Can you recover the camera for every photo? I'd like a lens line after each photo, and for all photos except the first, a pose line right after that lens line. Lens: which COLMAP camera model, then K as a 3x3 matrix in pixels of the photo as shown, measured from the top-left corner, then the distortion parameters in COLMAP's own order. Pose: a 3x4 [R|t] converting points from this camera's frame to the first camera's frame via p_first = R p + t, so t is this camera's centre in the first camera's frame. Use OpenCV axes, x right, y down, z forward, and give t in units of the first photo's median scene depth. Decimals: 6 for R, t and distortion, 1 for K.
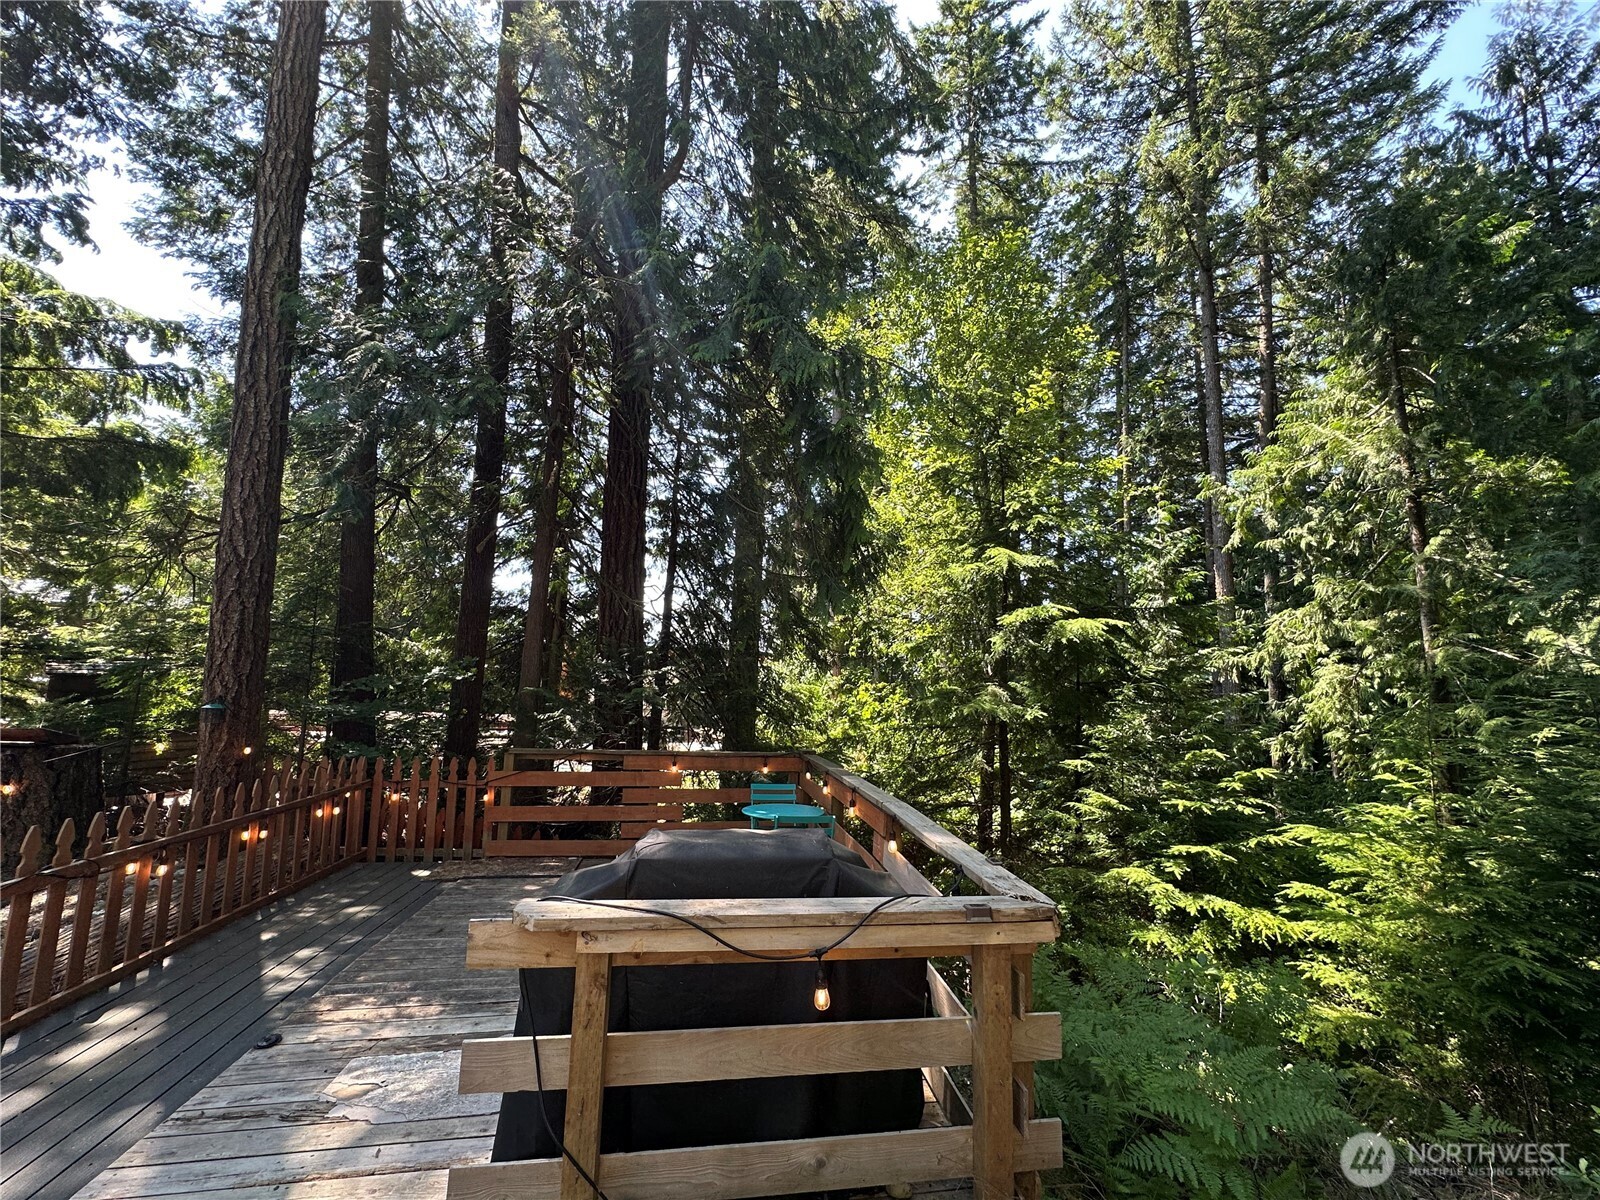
lens RADIAL K [[638.2, 0, 796.9], [0, 638.2, 598.2], [0, 0, 1]] dist [-0.000254, -0.000445]
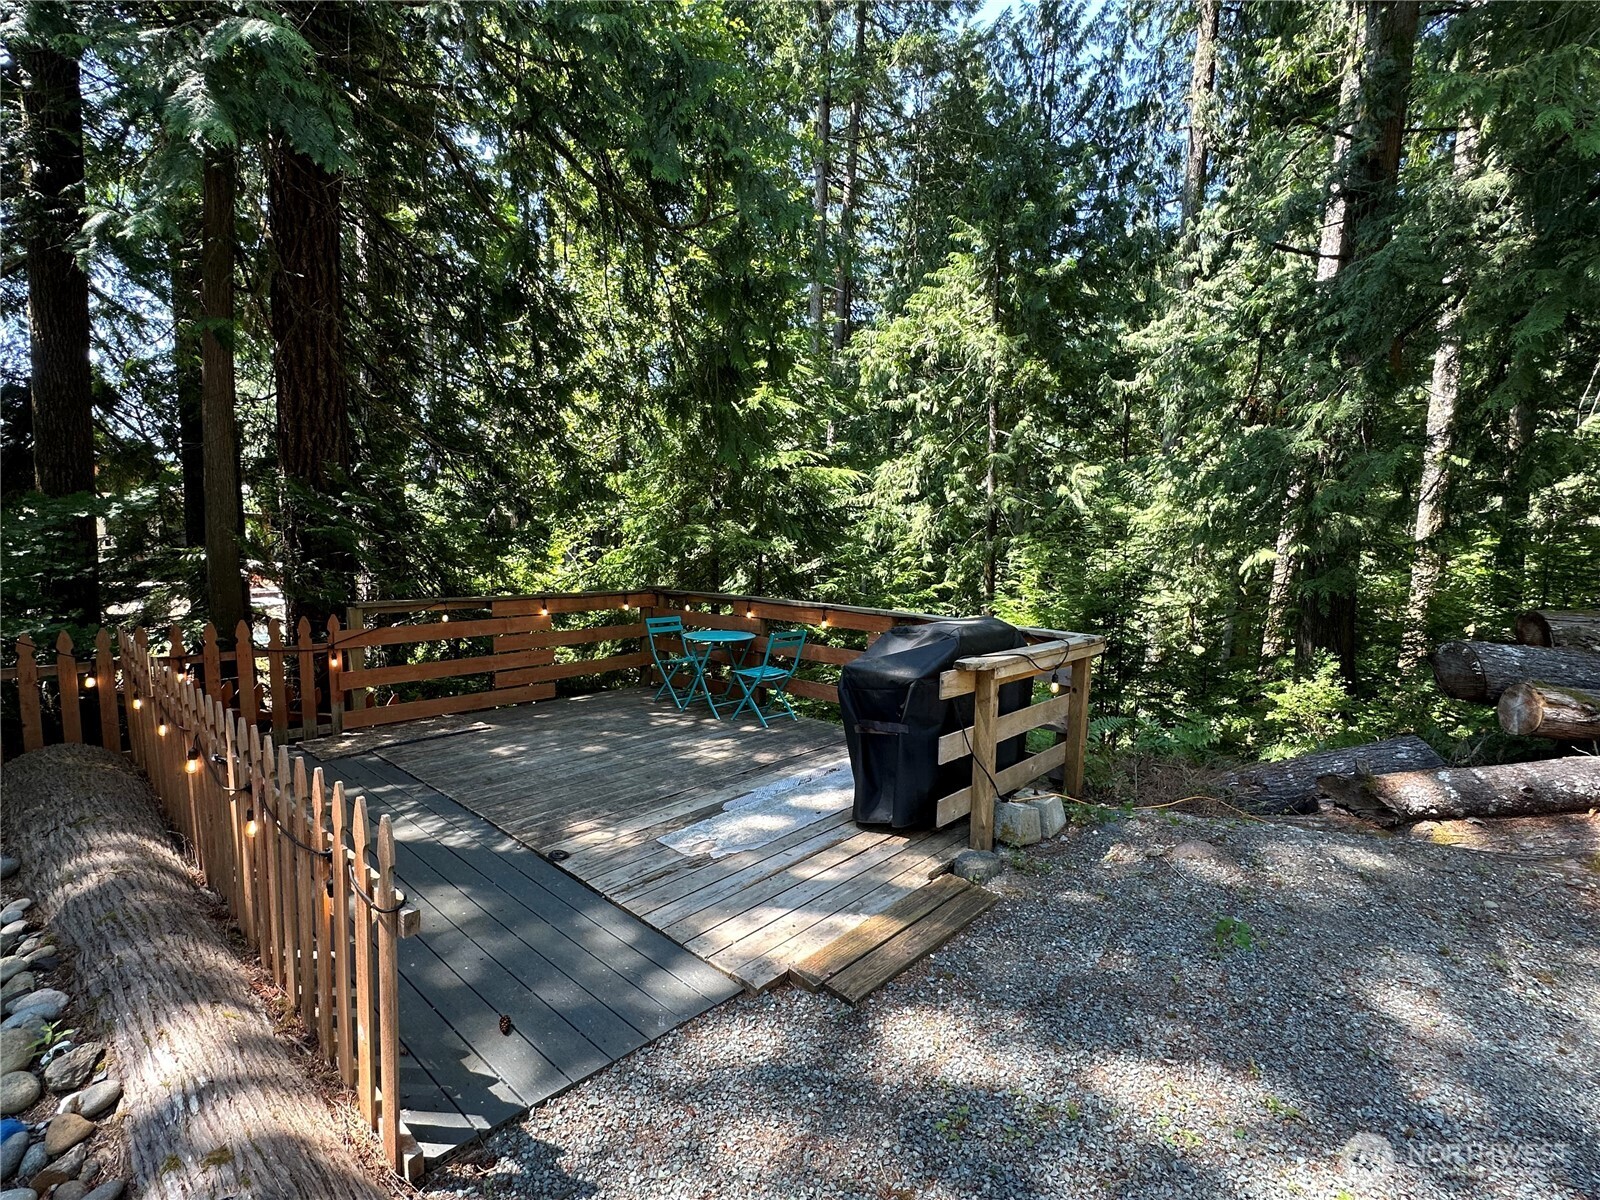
lens RADIAL K [[747.6, 0, 800.0], [0, 747.6, 600.0], [0, 0, 1]] dist [-0.000477, 0.000465]
pose [[0.773740, -0.061614, 0.630500, -0.317746], [-0.094330, 0.972959, 0.210839, -0.006840], [-0.626441, -0.222609, 0.747005, -0.022049]]
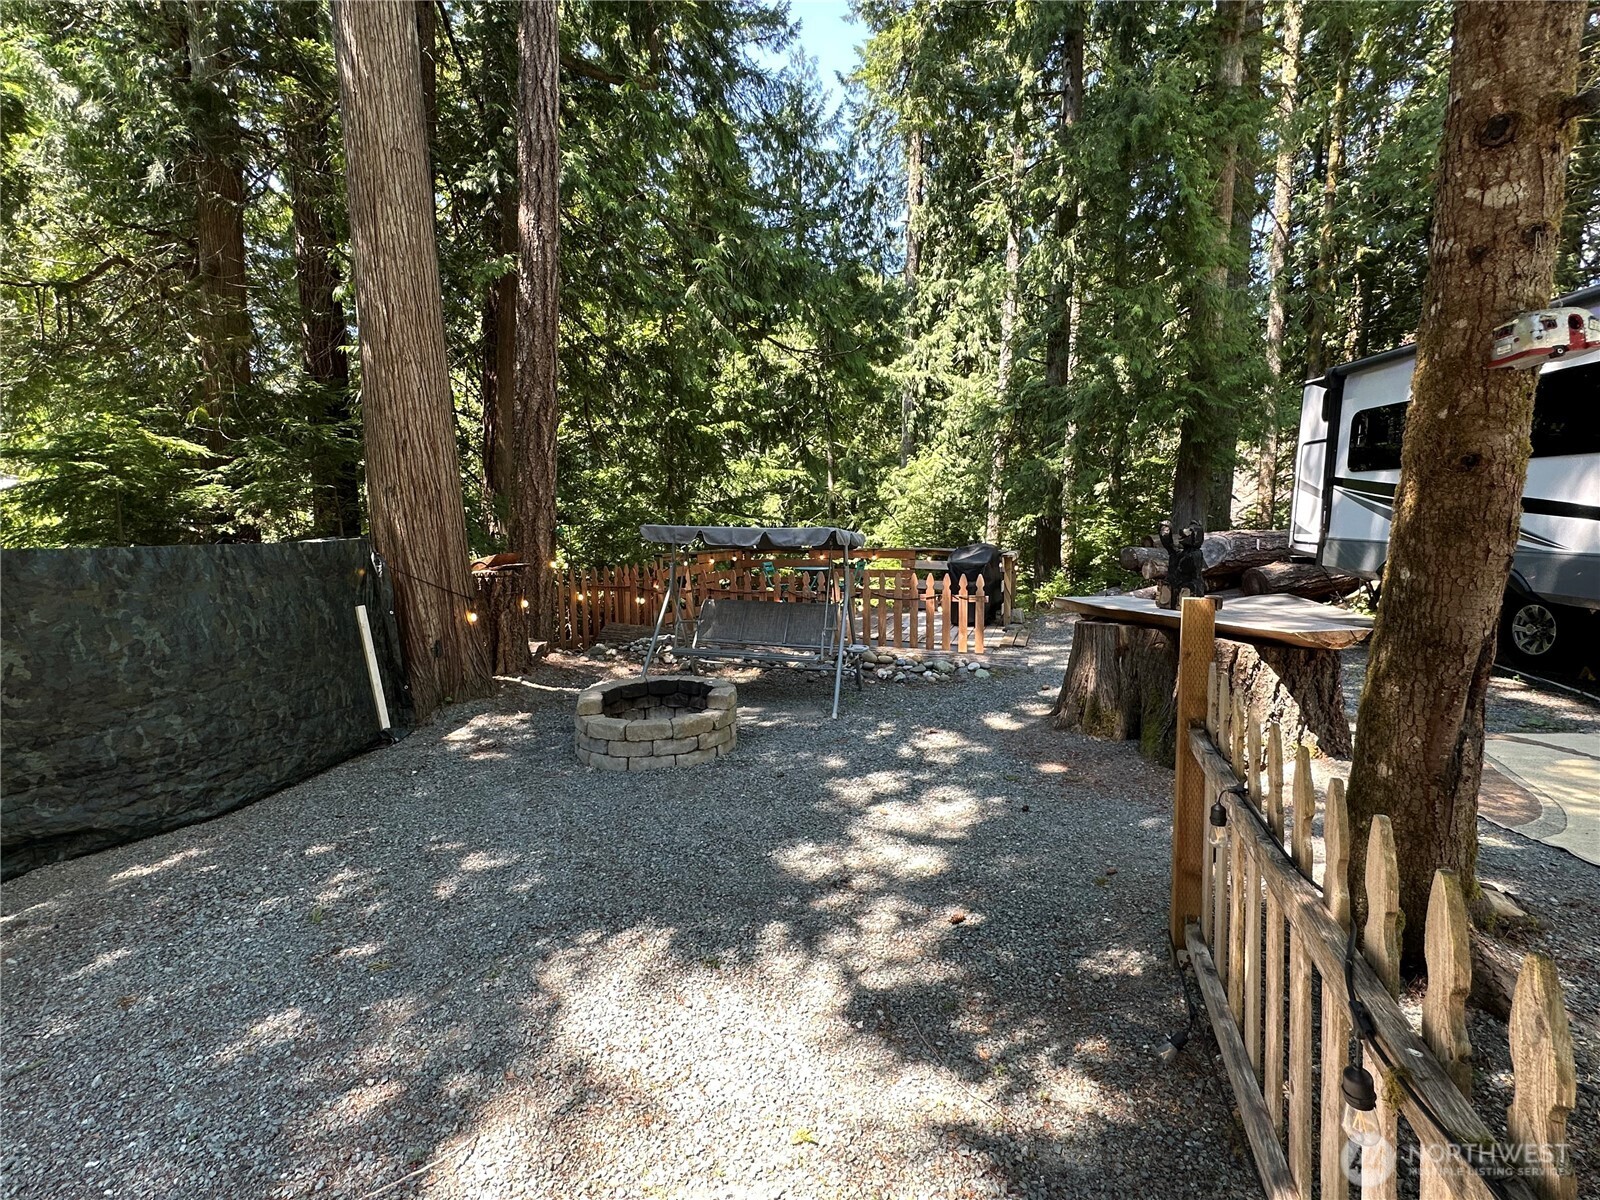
lens RADIAL K [[748.8, 0, 796.6], [0, 748.8, 595.8], [0, 0, 1]] dist [-0.001629, 0.000329]
pose [[0.457044, -0.110455, 0.882559, -0.971993], [-0.113079, 0.976992, 0.180833, -0.003581], [-0.882227, -0.182447, 0.434038, -0.004355]]
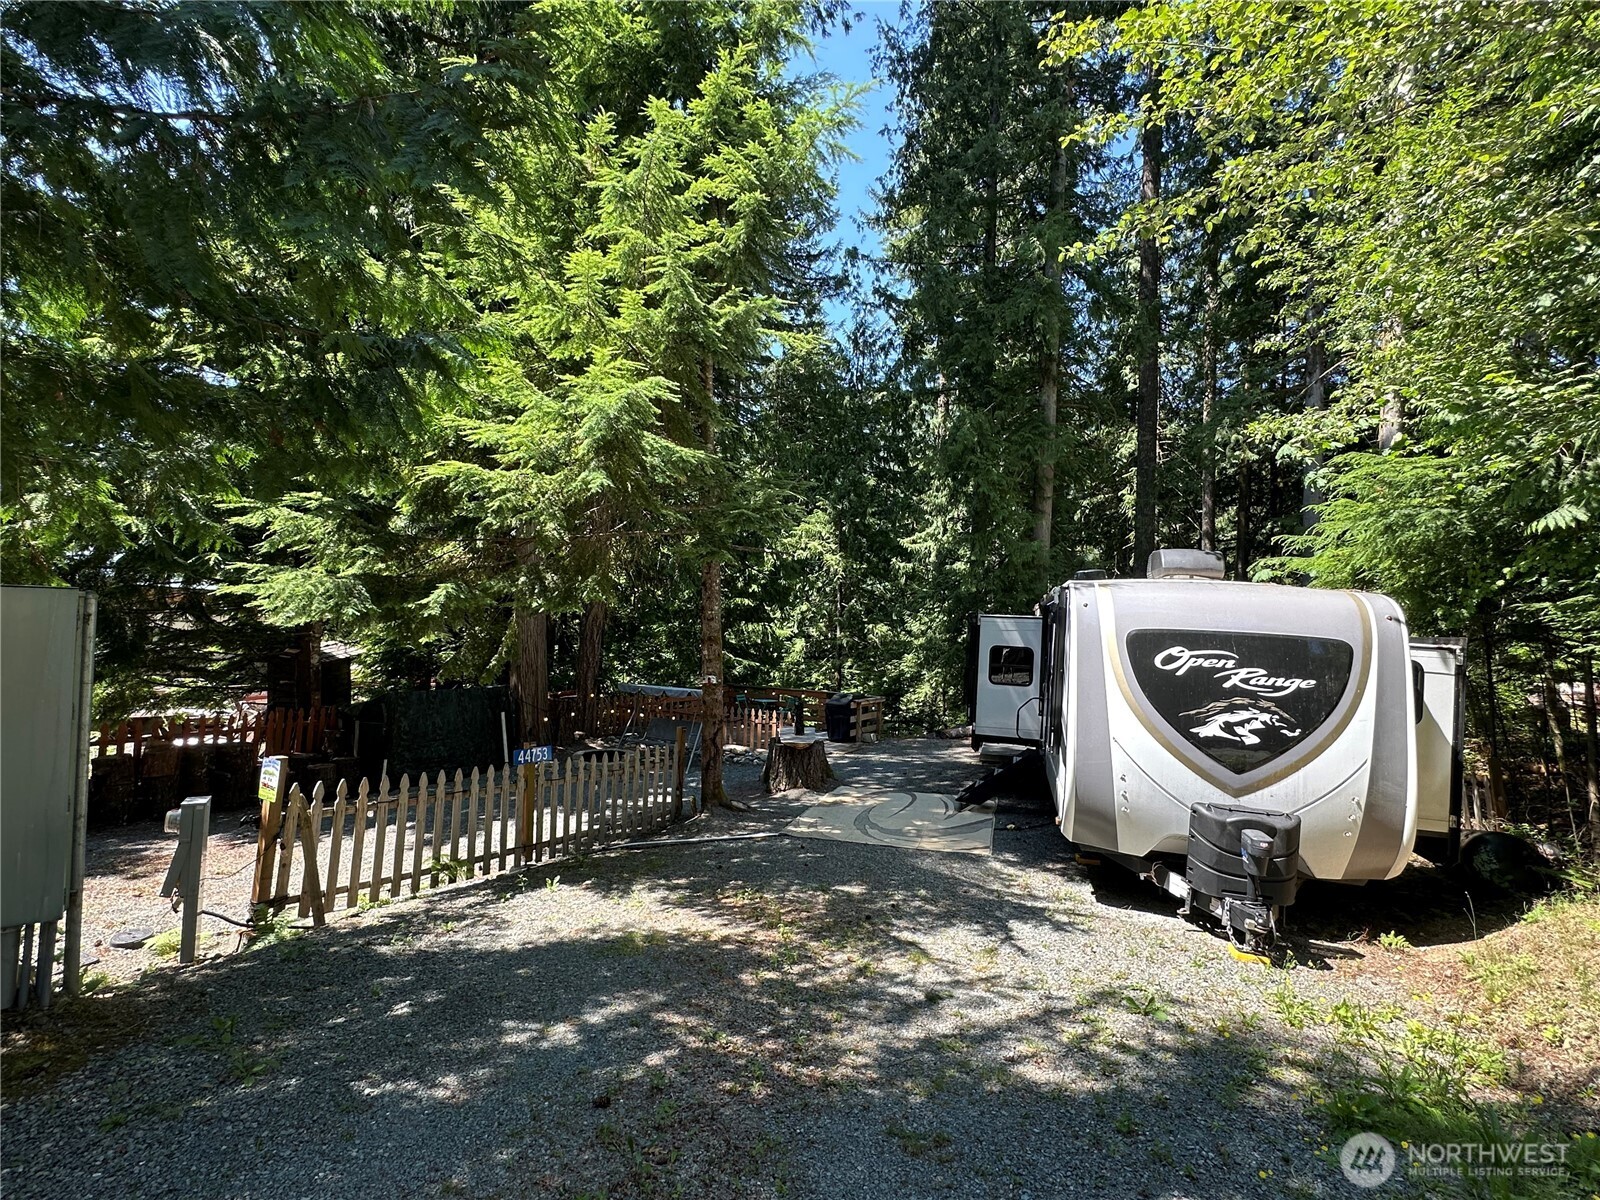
lens RADIAL K [[745.9, 0, 776.5], [0, 745.9, 602.3], [0, 0, 1]] dist [-0.000791, 0.000080]
pose [[0.623481, 0.033558, 0.781118, -1.374004], [-0.136660, 0.988376, 0.066618, -0.200191], [-0.769803, -0.148282, 0.620819, -0.632366]]
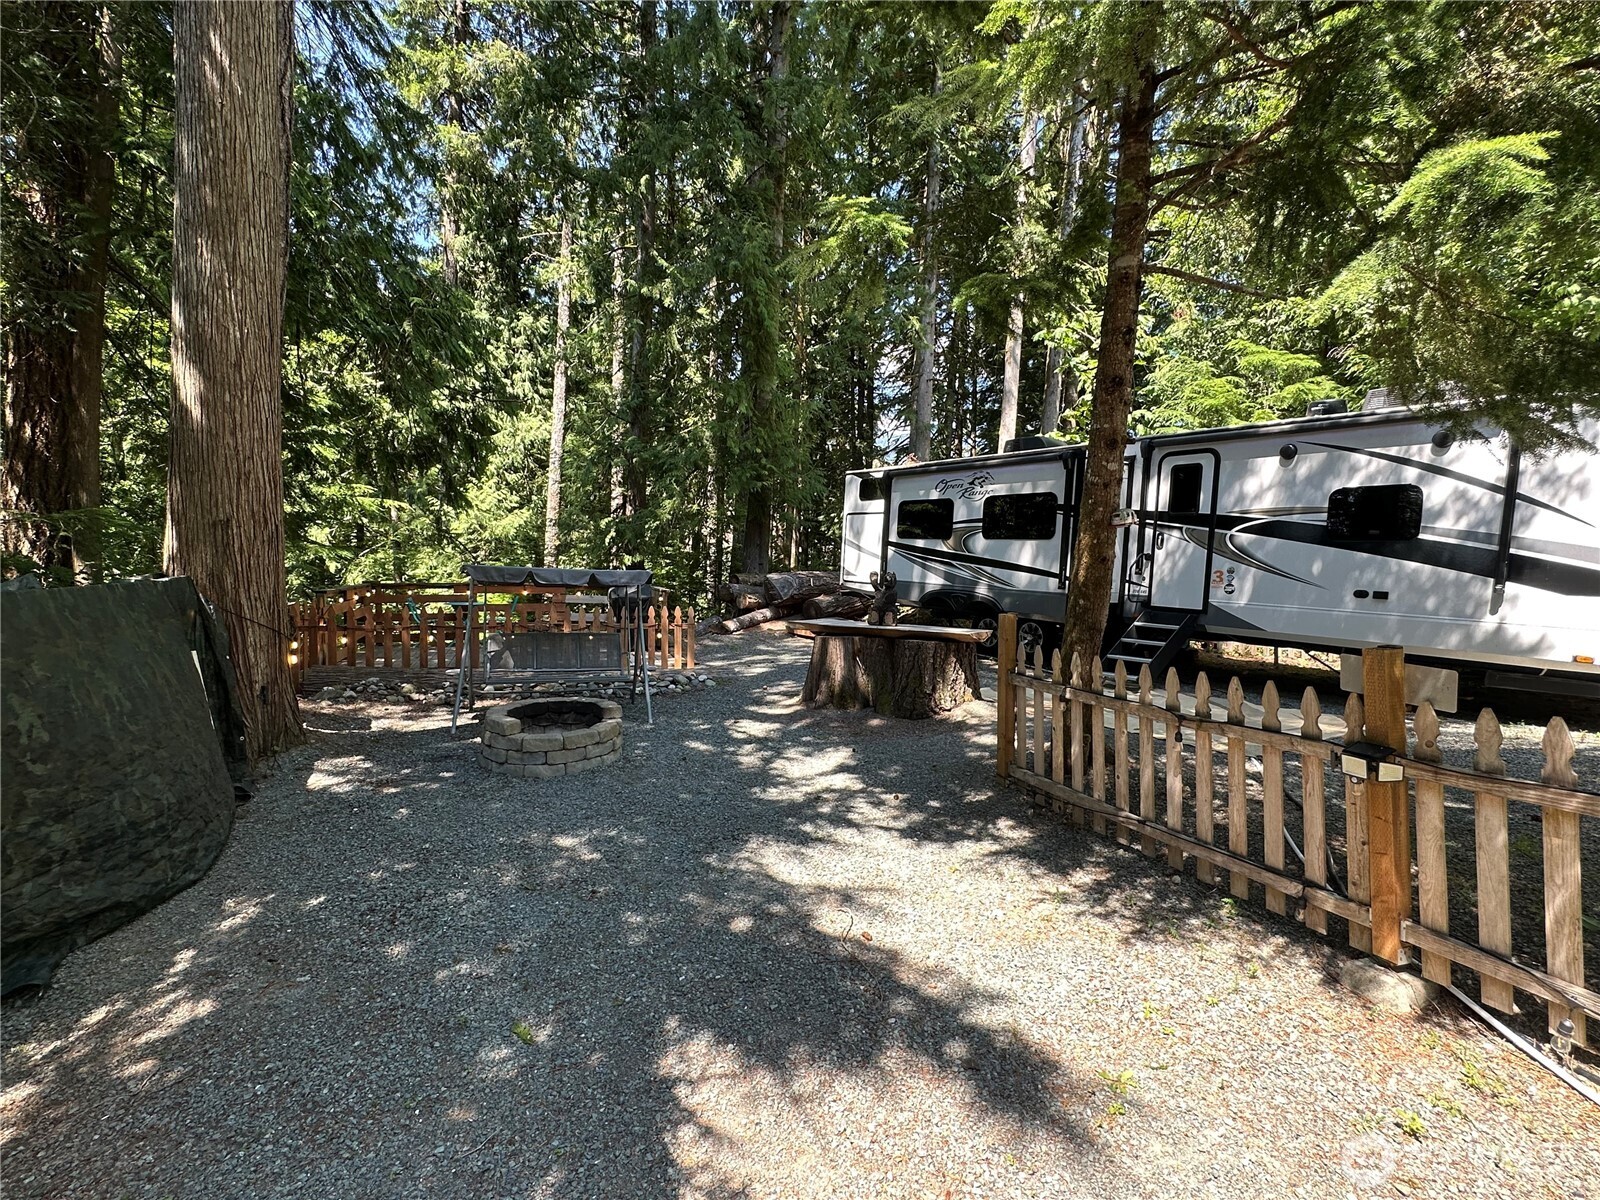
lens RADIAL K [[748.8, 0, 796.6], [0, 748.8, 595.8], [0, 0, 1]] dist [-0.001629, 0.000329]
pose [[-0.191863, -0.072888, 0.978711, -1.159204], [-0.167879, 0.984978, 0.040444, 0.014591], [-0.966957, -0.156545, -0.201217, 0.206772]]
